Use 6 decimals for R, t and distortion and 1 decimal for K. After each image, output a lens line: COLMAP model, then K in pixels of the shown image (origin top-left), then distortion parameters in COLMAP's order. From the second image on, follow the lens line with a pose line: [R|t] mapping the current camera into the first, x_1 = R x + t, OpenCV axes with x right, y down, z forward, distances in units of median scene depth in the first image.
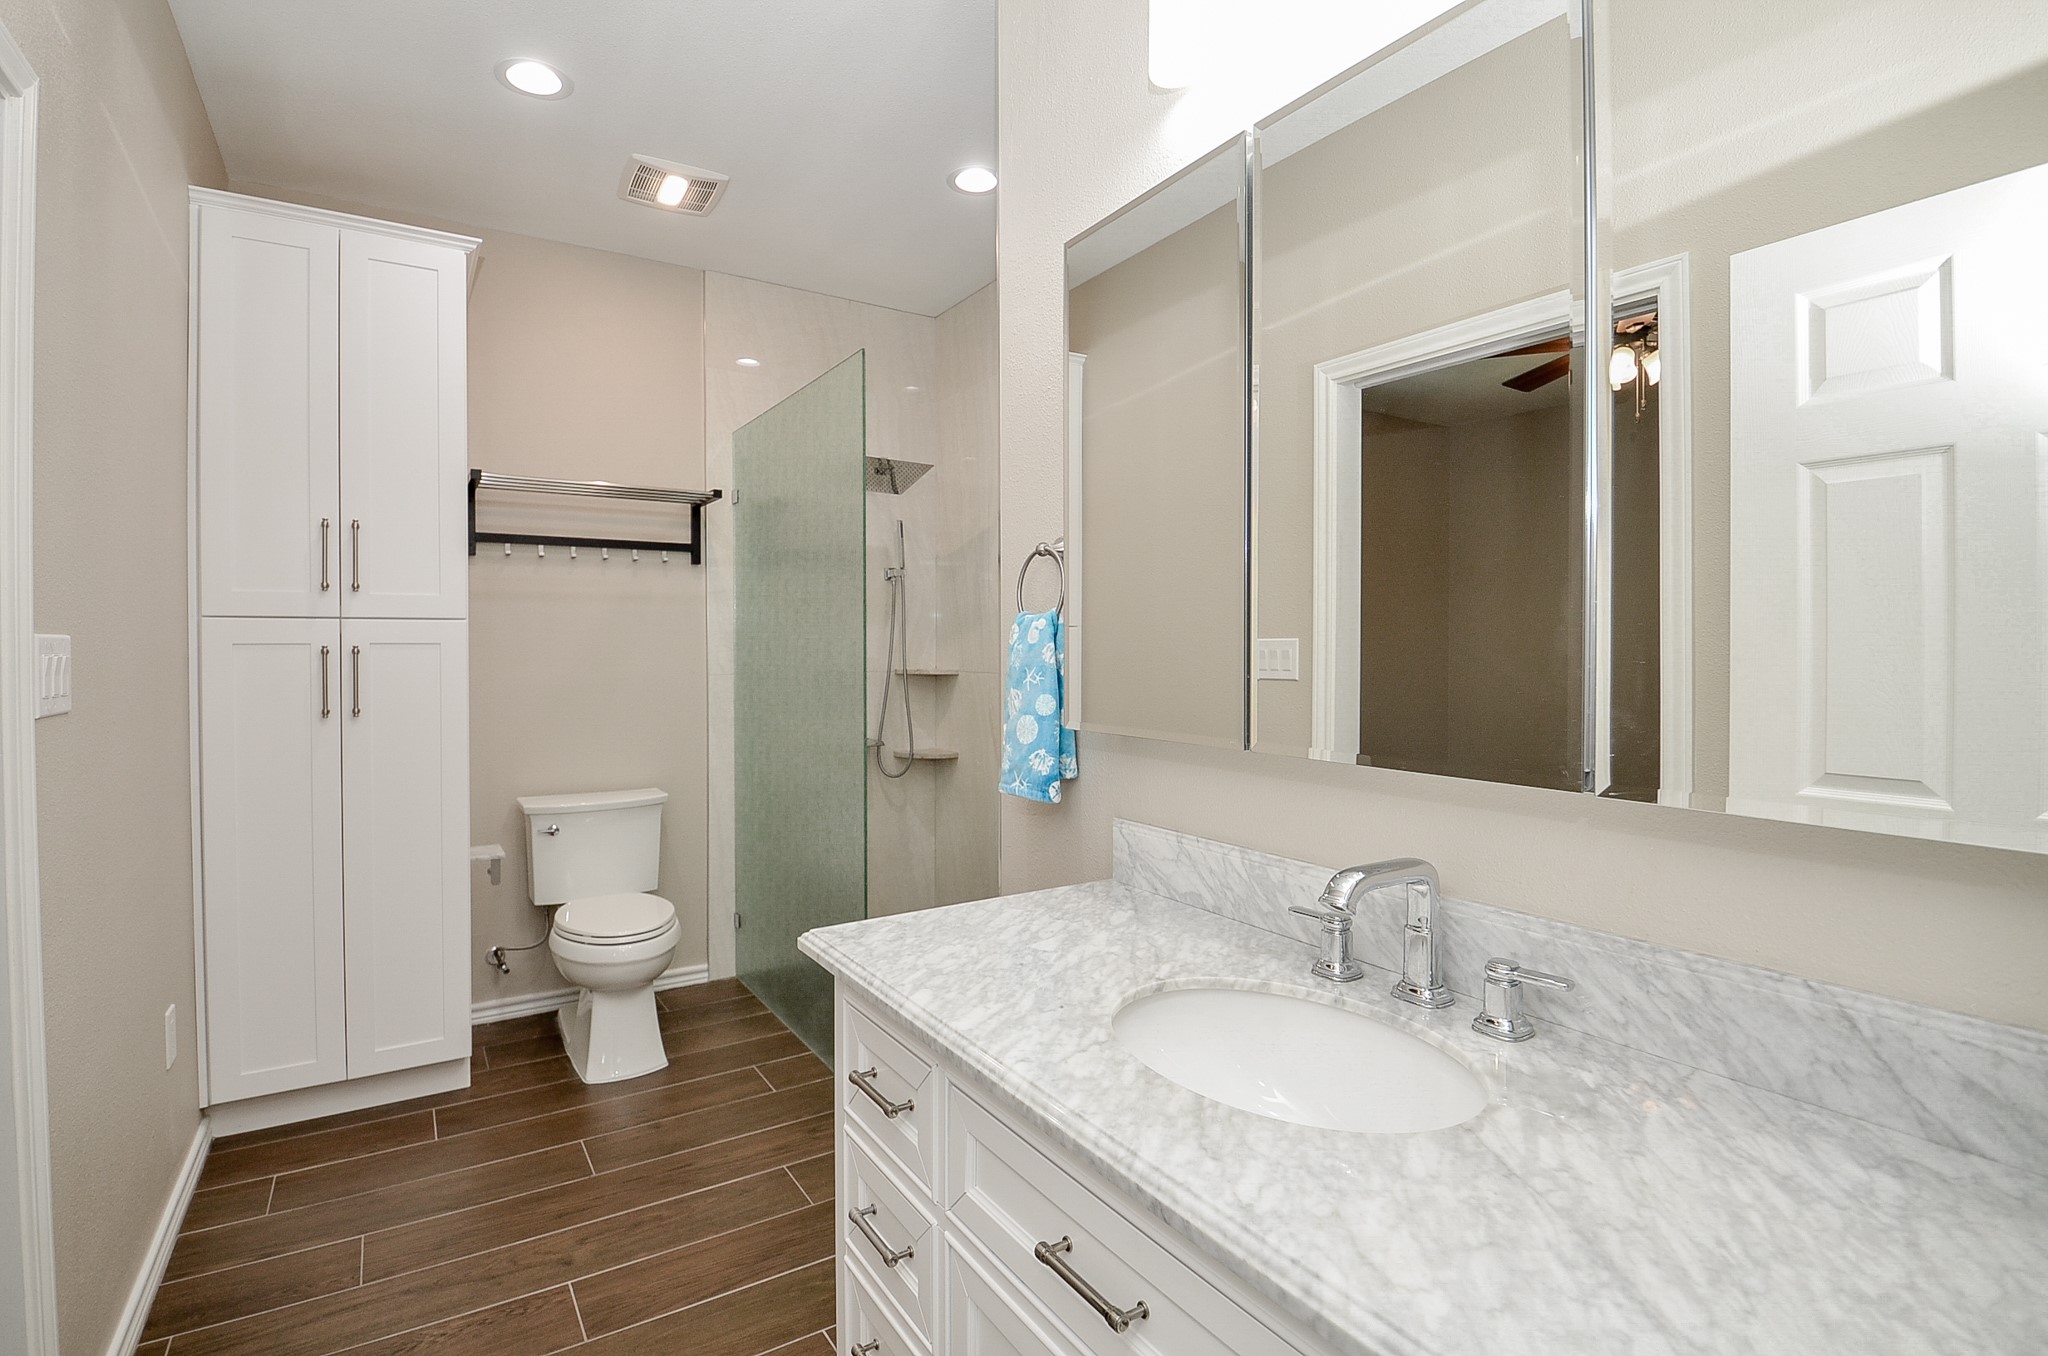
lens RADIAL K [[956.5, 0, 1007.6], [0, 956.5, 661.4], [0, 0, 1]] dist [0.020849, -0.026361]
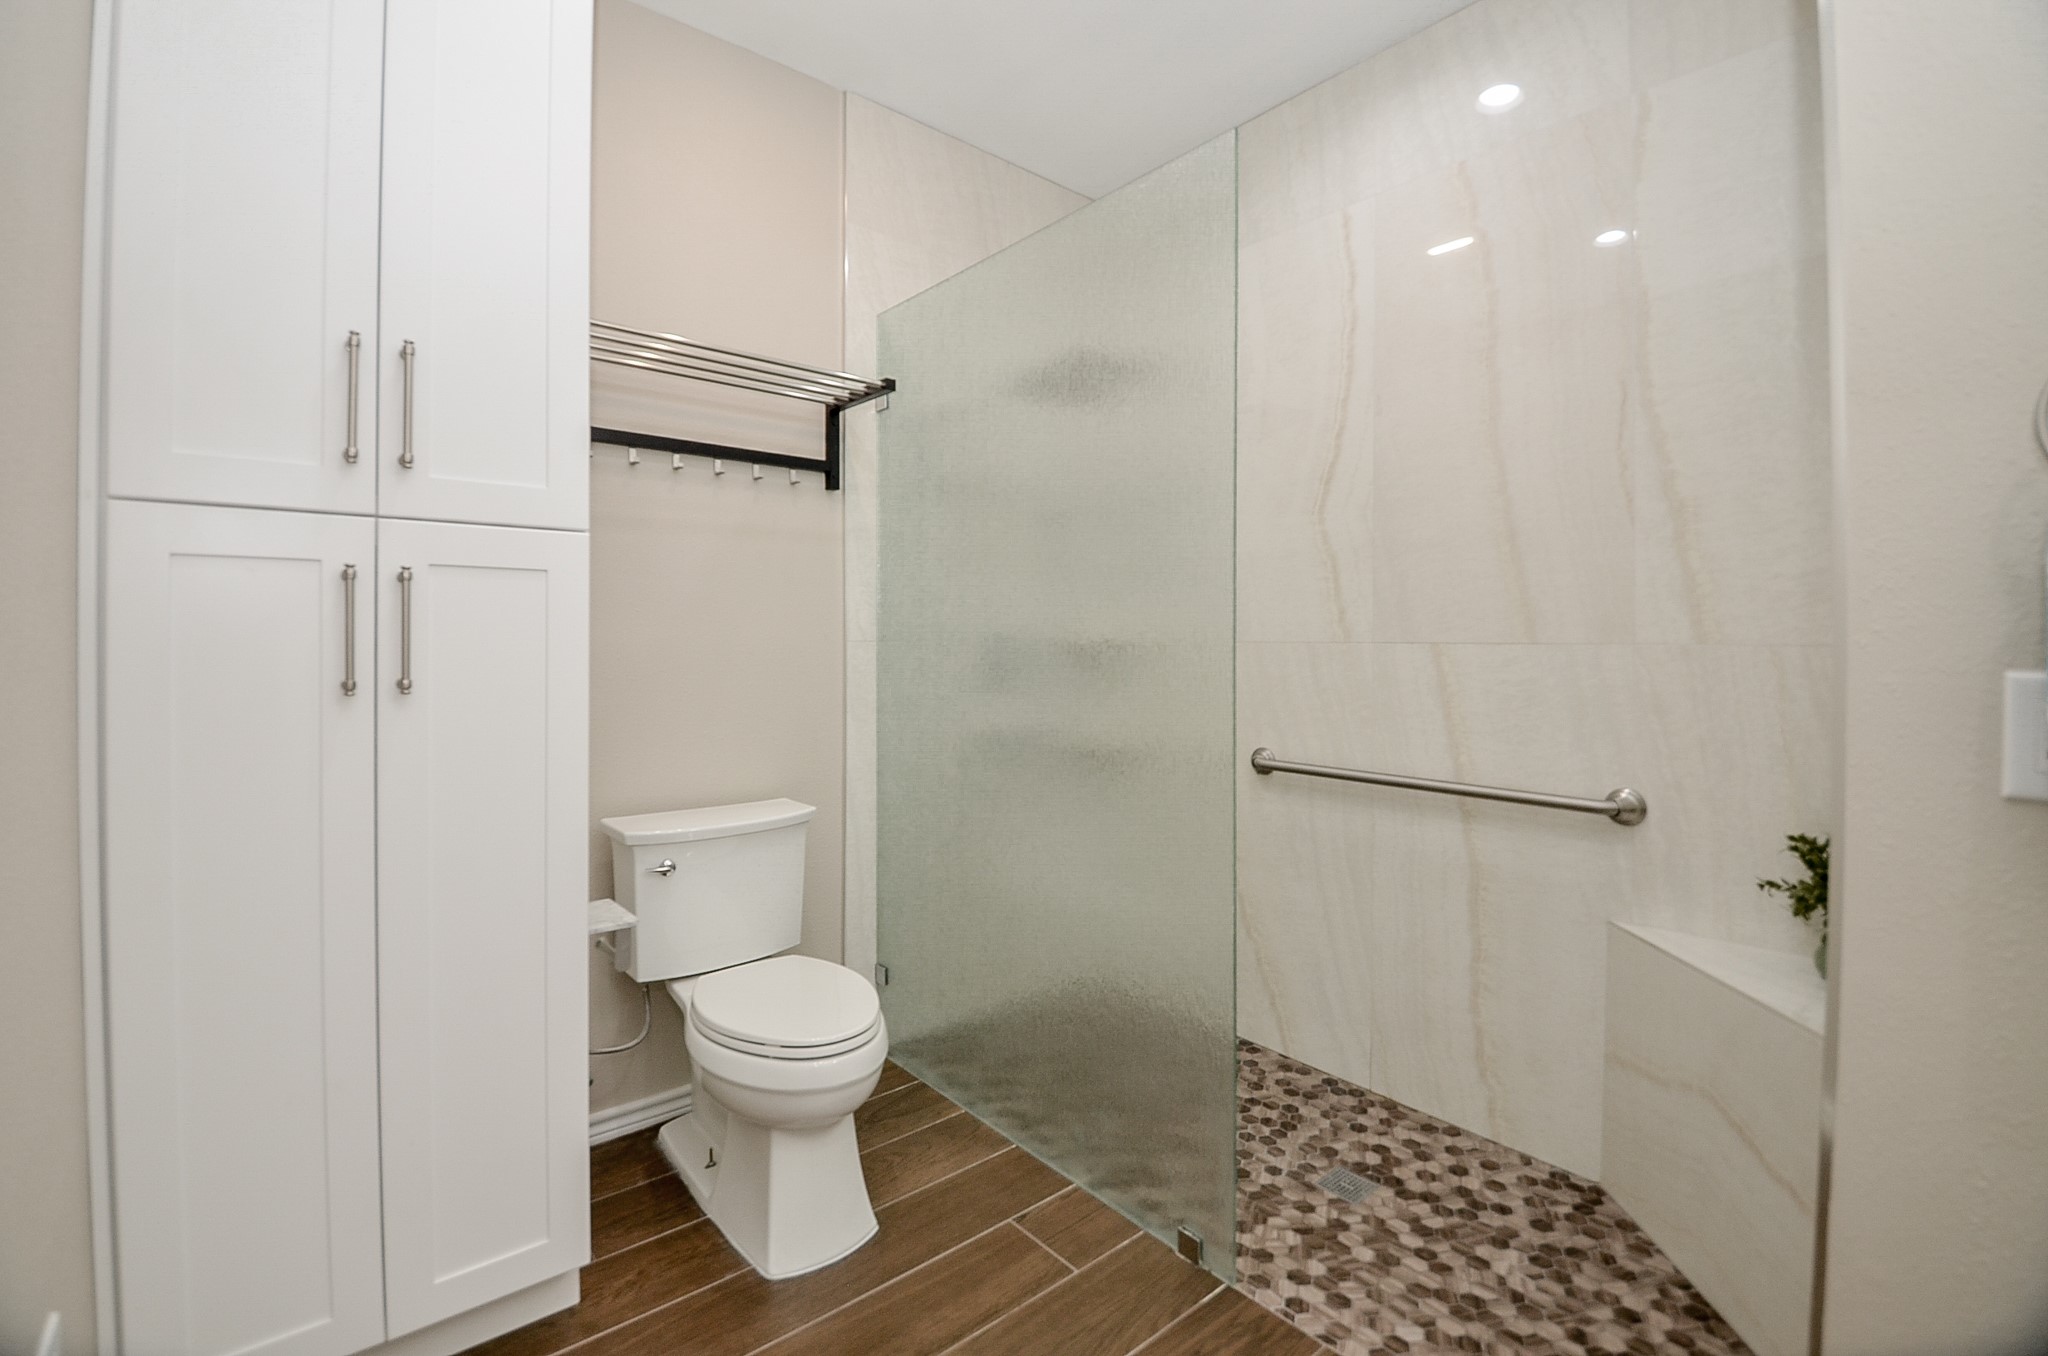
lens RADIAL K [[903.8, 0, 1030.1], [0, 903.8, 636.1], [0, 0, 1]] dist [0.001470, -0.020776]
pose [[0.991659, 0.001409, 0.128885, -0.393649], [0.000646, 0.999873, -0.015900, 0.032146], [-0.128891, 0.015851, 0.991532, 0.446346]]
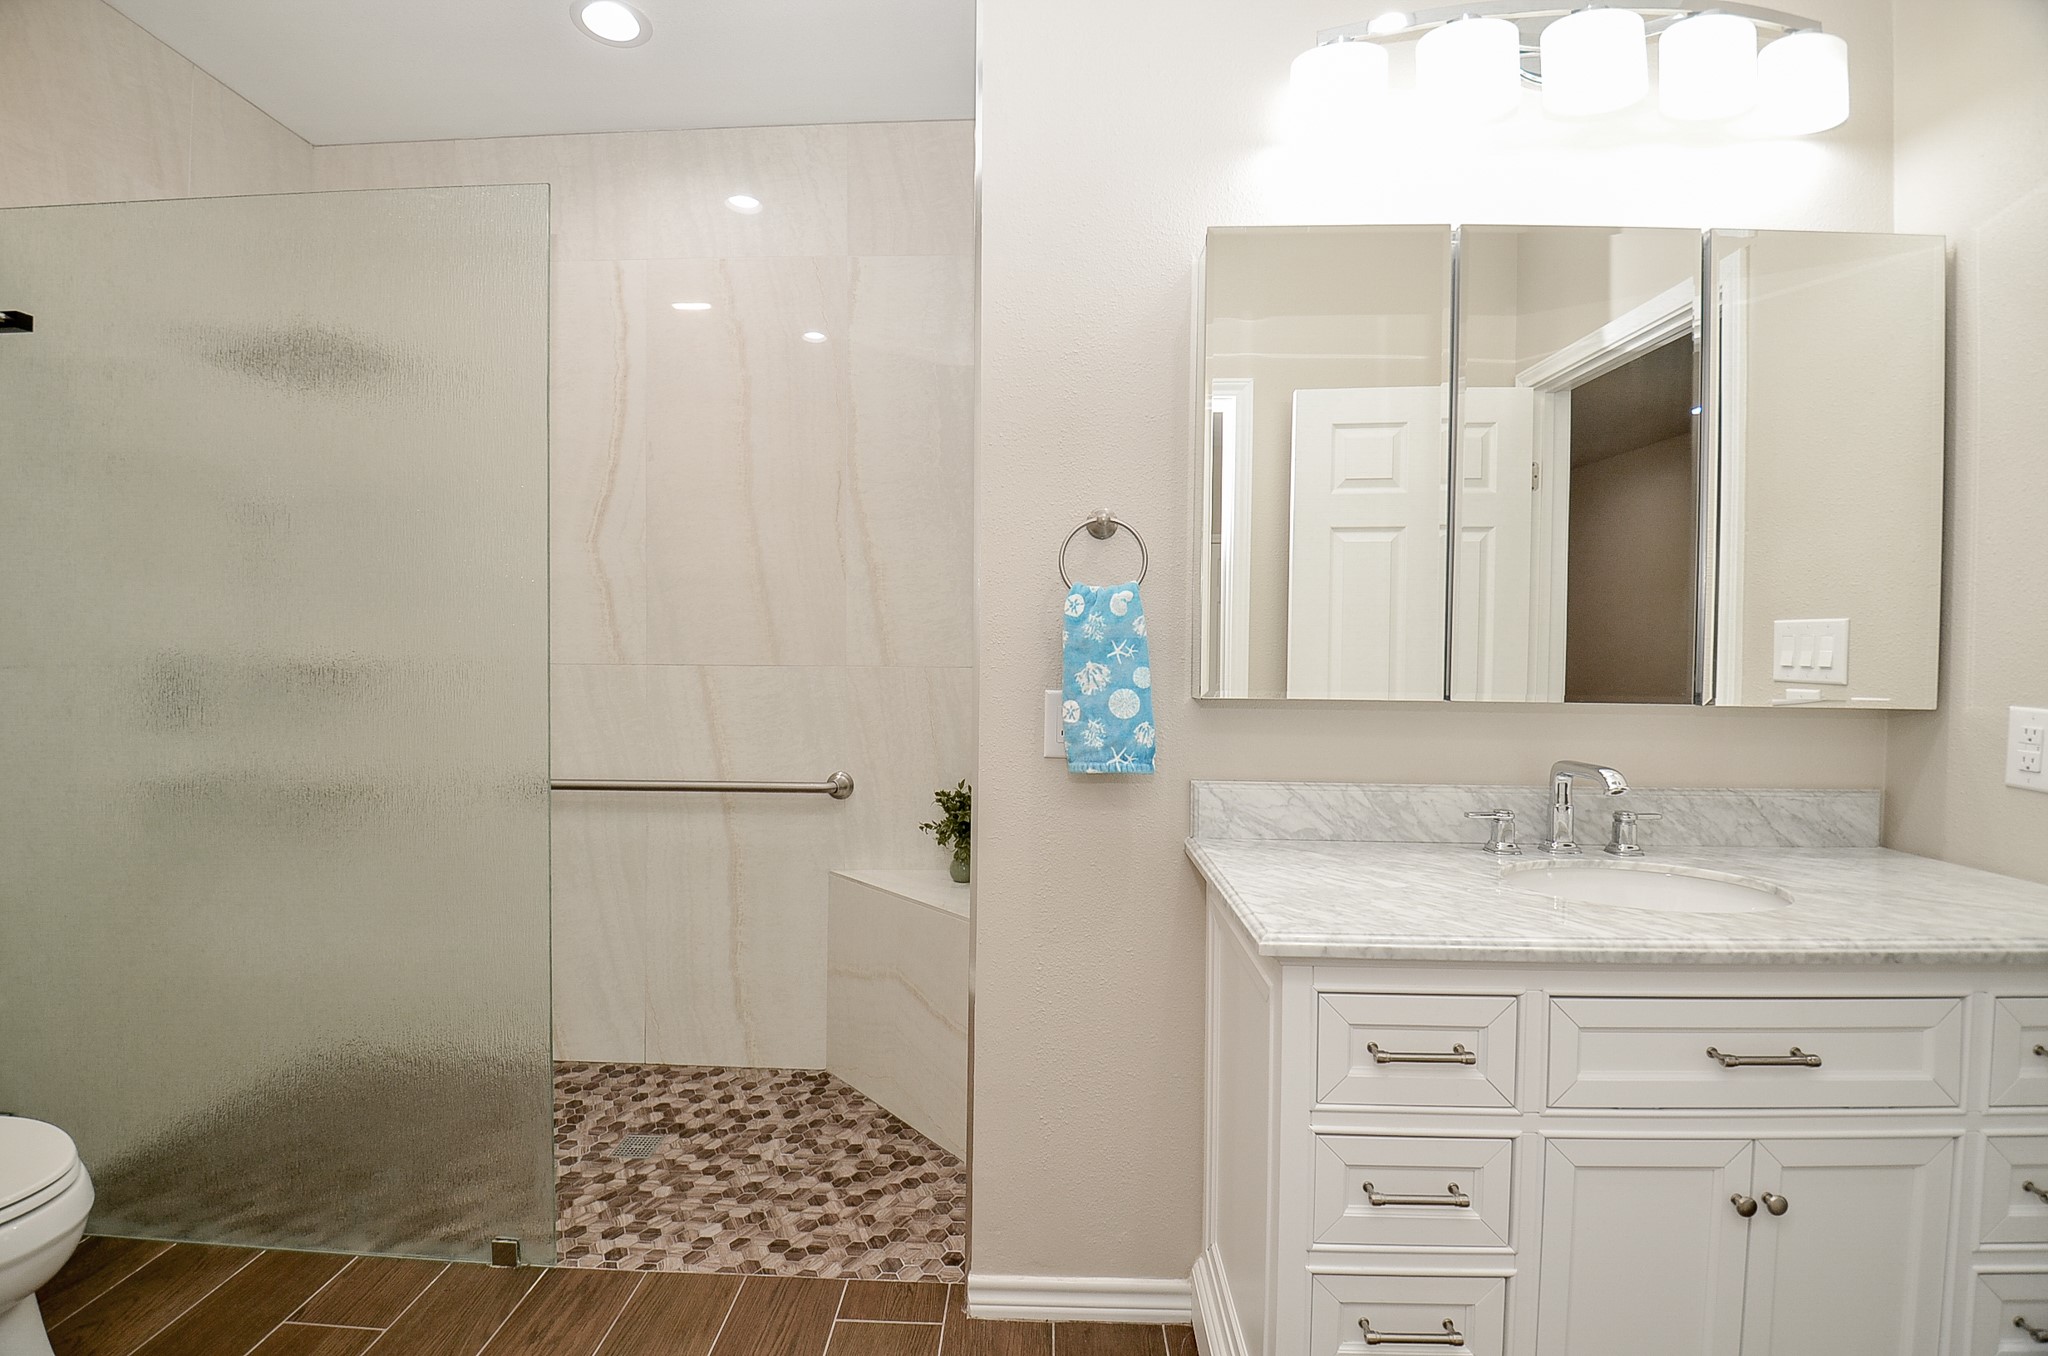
lens RADIAL K [[931.1, 0, 1032.9], [0, 931.1, 618.9], [0, 0, 1]] dist [0.019829, -0.020240]
pose [[0.555769, 0.024705, 0.830969, -0.549859], [0.001363, 0.999530, -0.030627, 0.009093], [-0.831335, 0.018154, 0.555475, 0.363029]]
